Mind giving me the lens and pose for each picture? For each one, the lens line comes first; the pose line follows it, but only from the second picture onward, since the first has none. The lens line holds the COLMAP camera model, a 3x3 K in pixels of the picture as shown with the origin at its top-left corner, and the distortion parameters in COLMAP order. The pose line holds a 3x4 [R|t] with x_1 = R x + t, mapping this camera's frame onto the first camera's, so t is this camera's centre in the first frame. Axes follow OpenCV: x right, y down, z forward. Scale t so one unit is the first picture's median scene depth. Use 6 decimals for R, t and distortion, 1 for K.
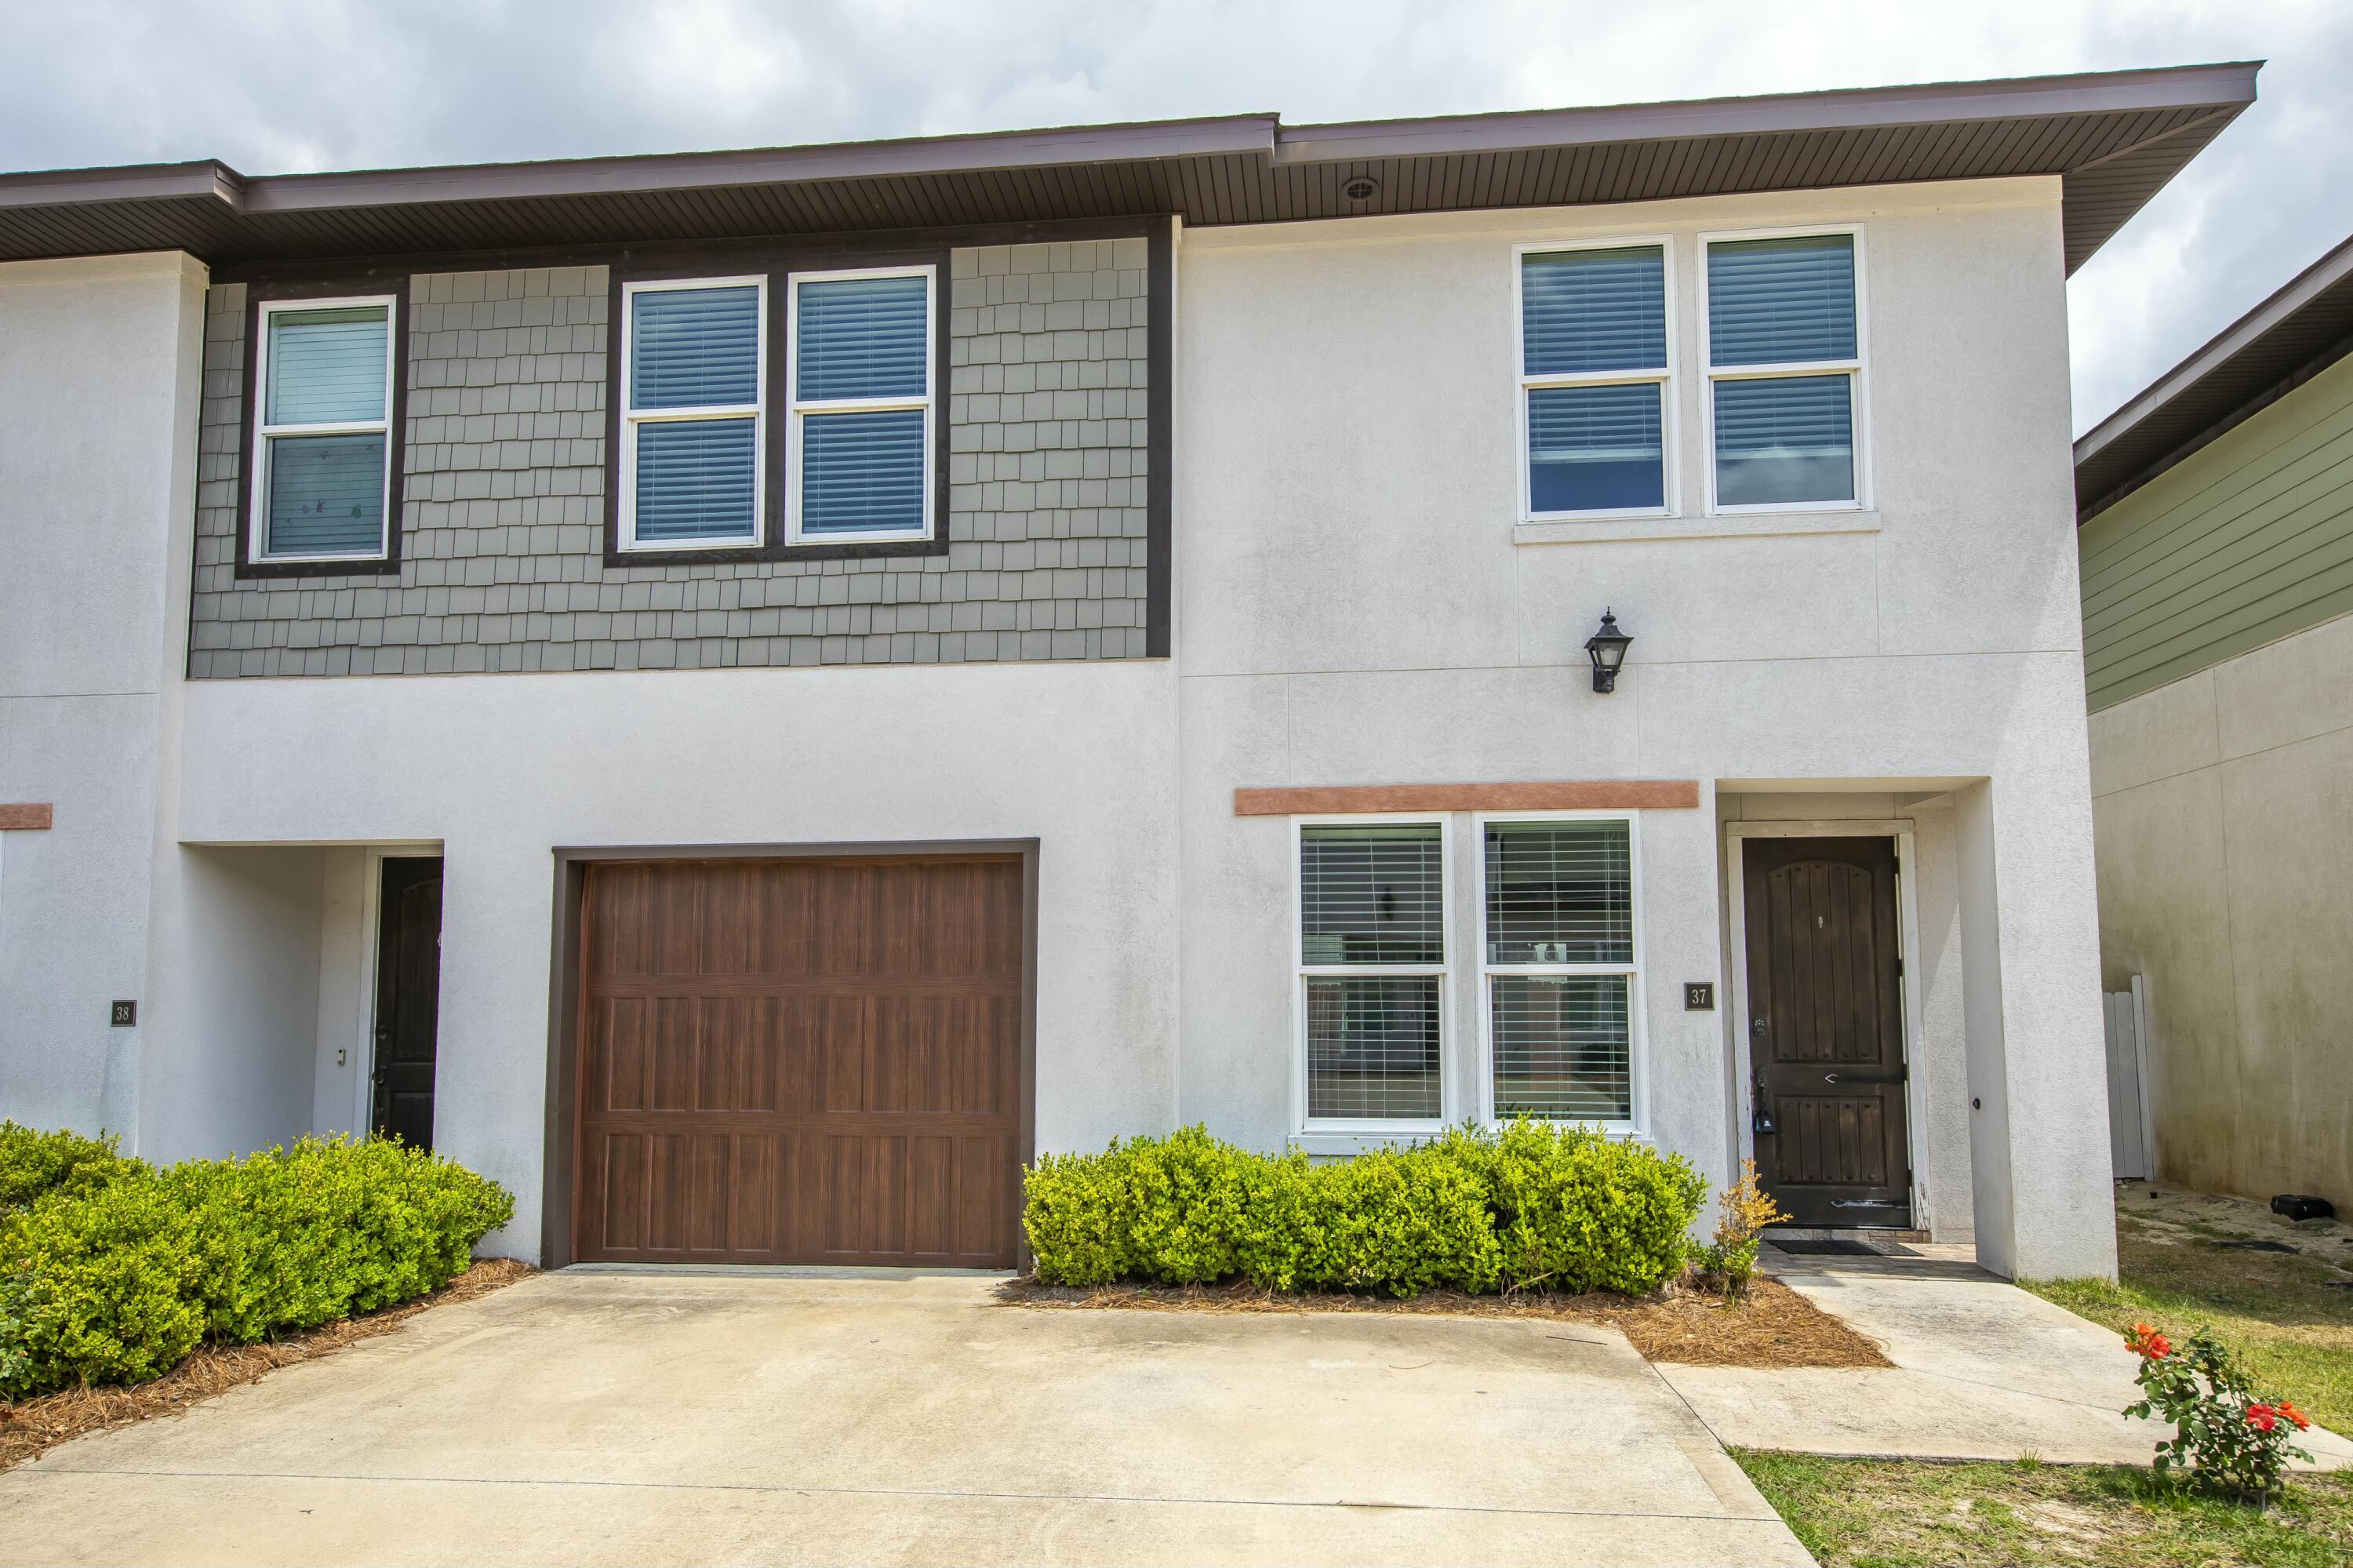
lens RADIAL K [[1469.6, 0, 1174.1], [0, 1469.6, 885.3], [0, 0, 1]] dist [0.016734, 0.000266]
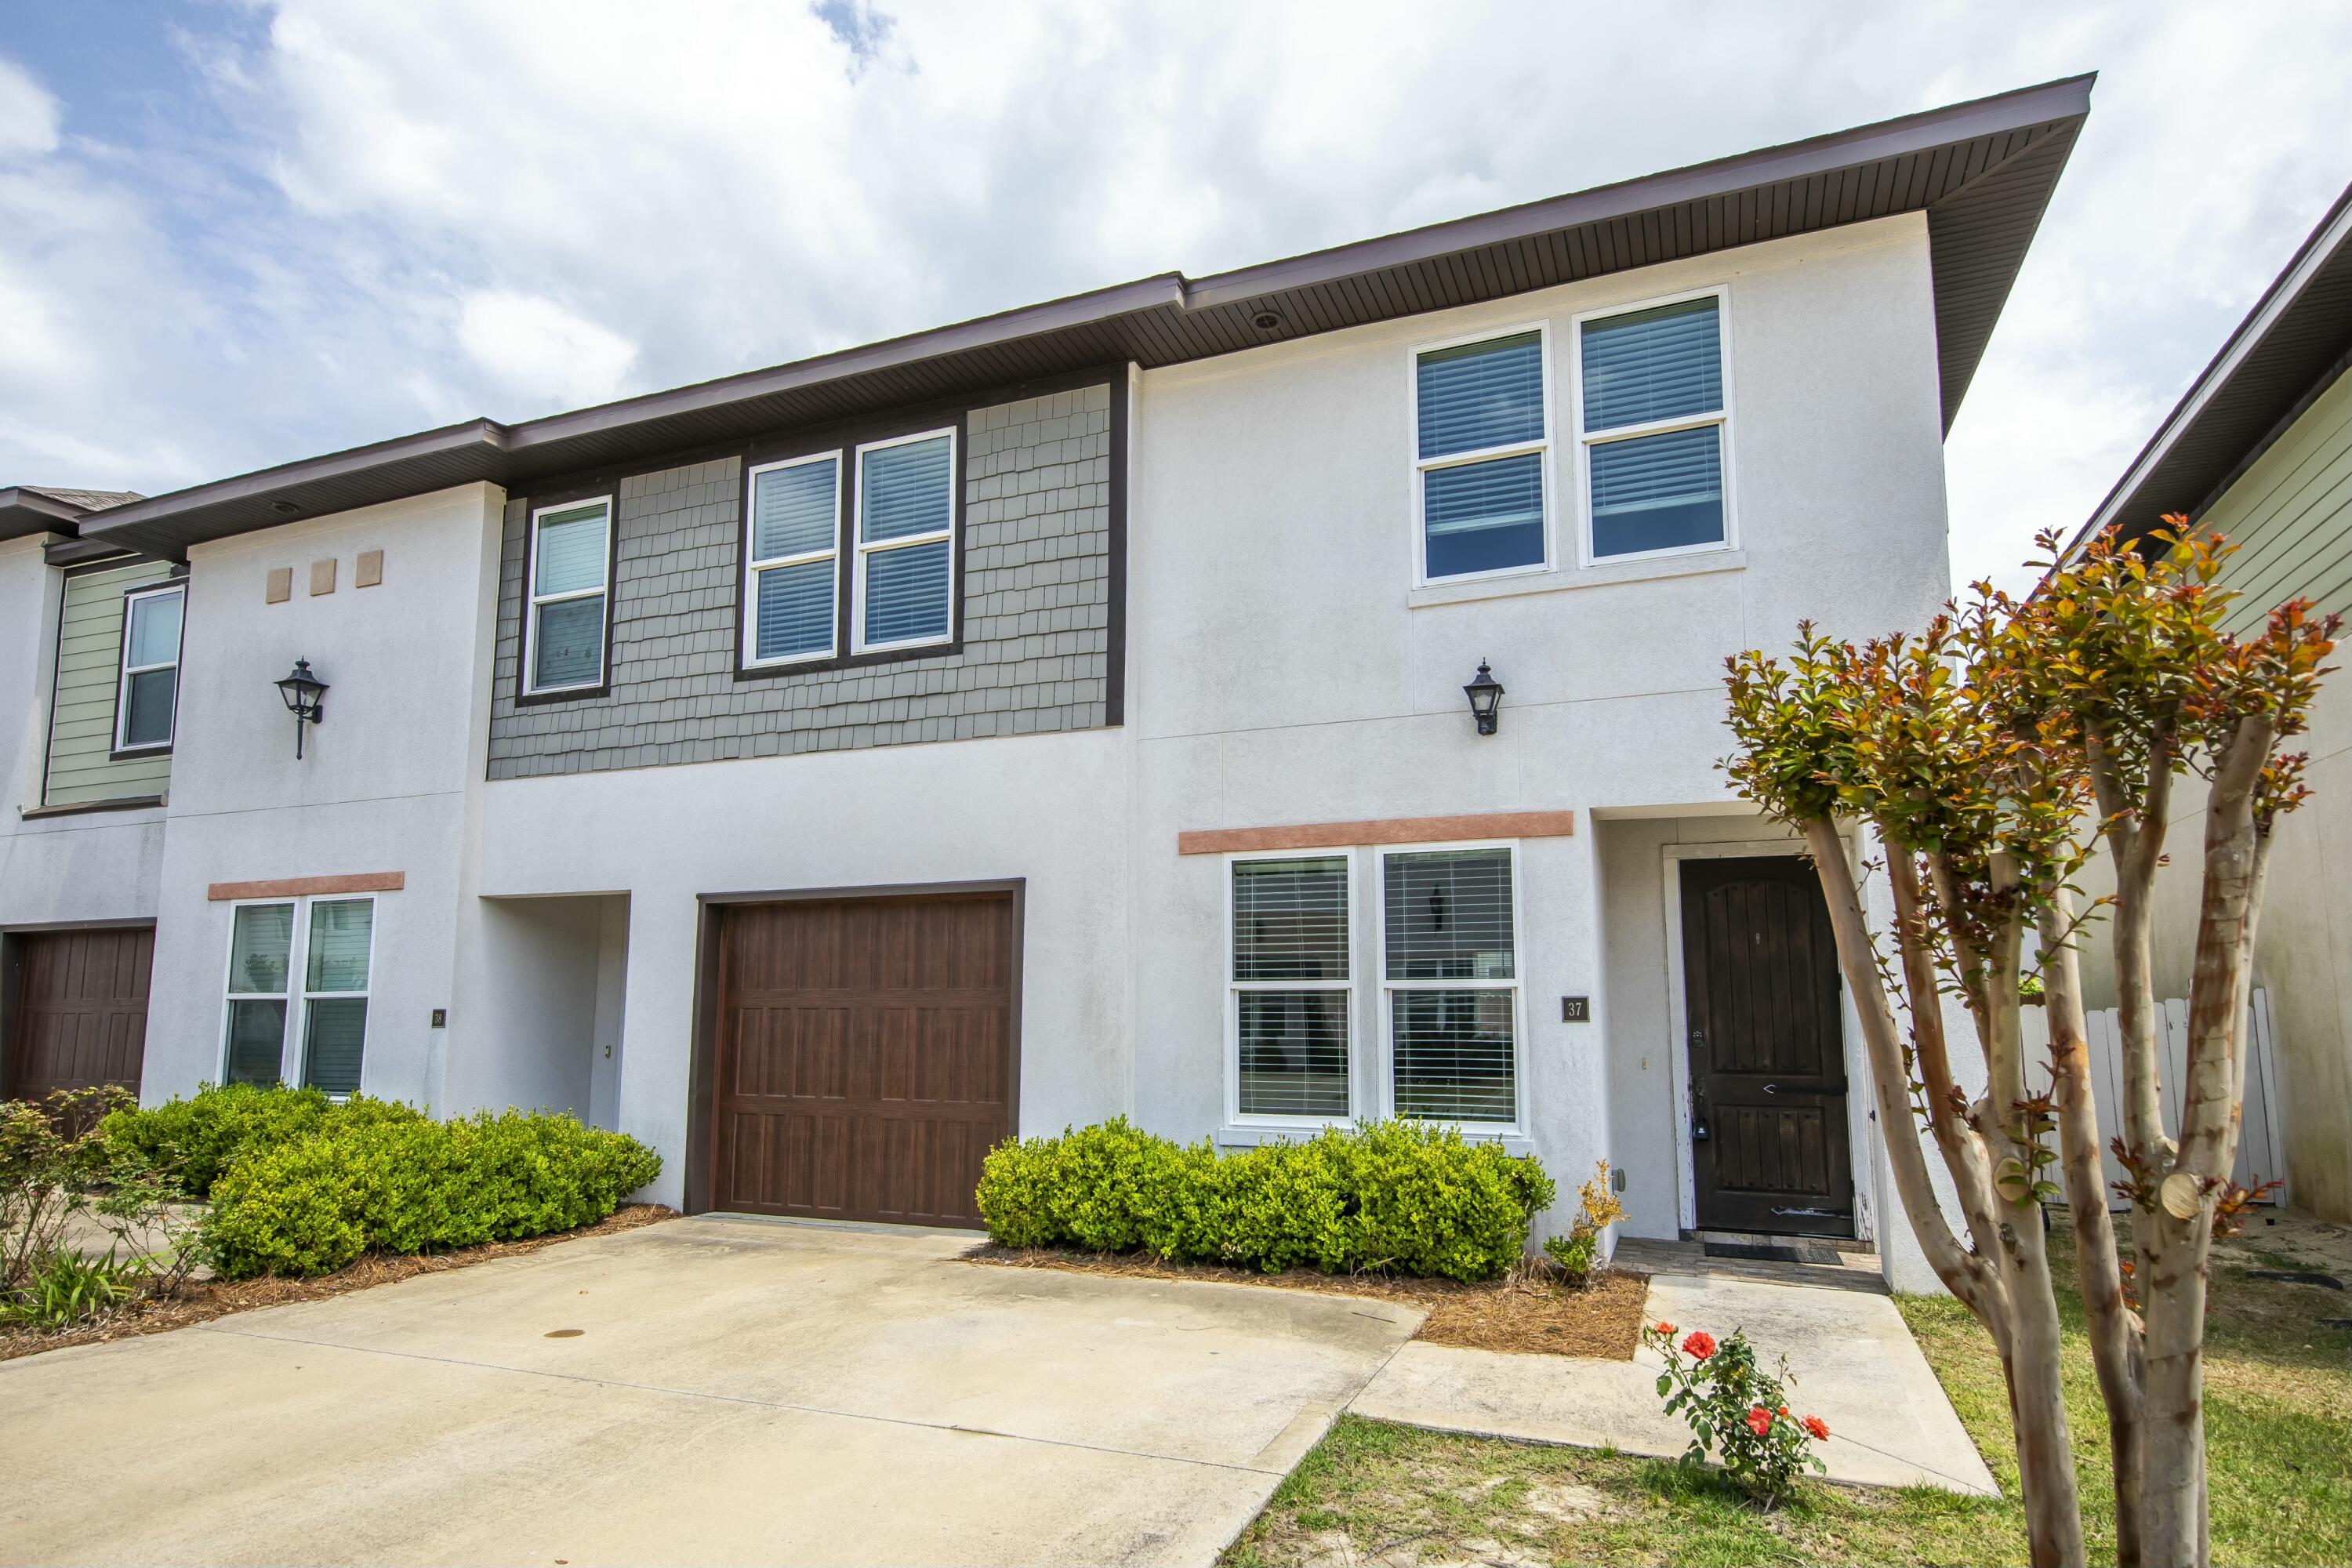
lens RADIAL K [[1279.7, 0, 1176.6], [0, 1279.7, 863.9], [0, 0, 1]] dist [0.015994, -0.001375]
pose [[0.961173, -0.028645, -0.274456, 0.321837], [0.018670, 0.999069, -0.038888, -0.000092], [0.275314, 0.032254, 0.960813, 0.010042]]
